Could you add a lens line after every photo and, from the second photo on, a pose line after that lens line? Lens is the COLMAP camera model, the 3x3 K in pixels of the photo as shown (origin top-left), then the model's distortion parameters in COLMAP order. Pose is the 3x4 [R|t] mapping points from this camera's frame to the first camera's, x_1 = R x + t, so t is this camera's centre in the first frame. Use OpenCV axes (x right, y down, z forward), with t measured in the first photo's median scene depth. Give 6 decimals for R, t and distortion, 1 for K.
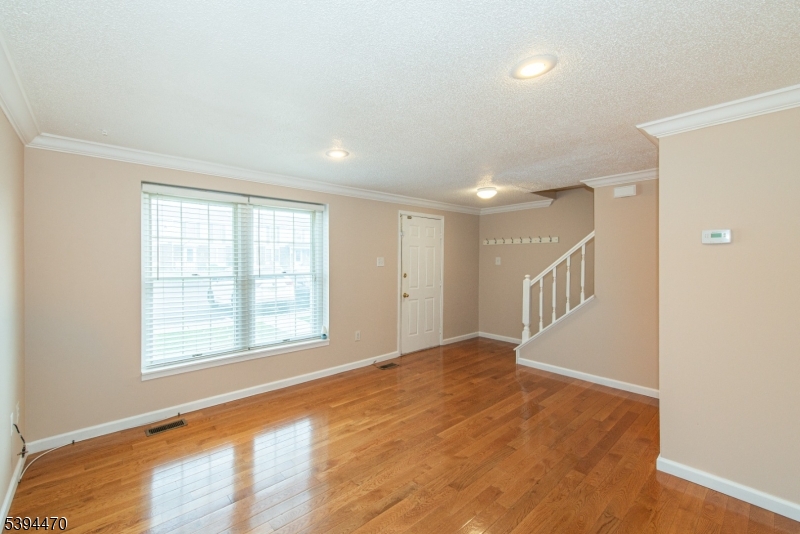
lens RADIAL K [[339.9, 0, 352.5], [0, 339.9, 265.1], [0, 0, 1]] dist [0.000641, 0.000340]
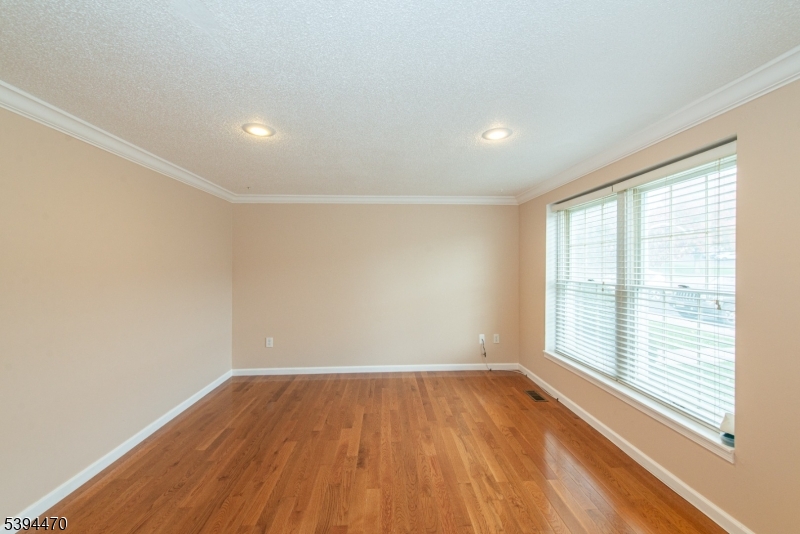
lens RADIAL K [[313.5, 0, 403.1], [0, 313.5, 266.0], [0, 0, 1]] dist [0.001800, 0.000137]
pose [[-0.578475, 0.002550, -0.815696, 0.584120], [-0.008709, 0.999919, 0.009303, -0.017484], [0.815654, 0.012485, -0.578405, 1.045662]]
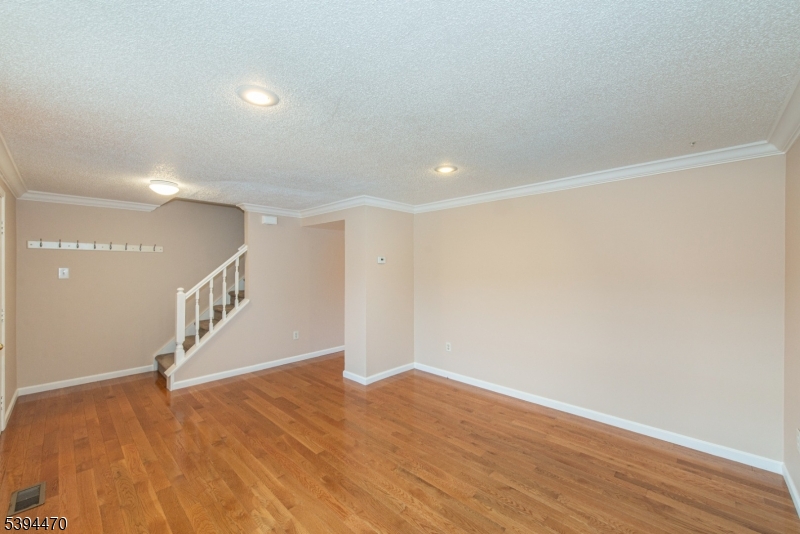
lens RADIAL K [[313.5, 0, 403.1], [0, 313.5, 266.0], [0, 0, 1]] dist [0.001800, 0.000137]
pose [[-0.158389, 0.003907, 0.987369, -0.533853], [0.015886, 0.999873, -0.001409, -0.025121], [-0.987249, 0.015462, -0.158431, 0.698910]]
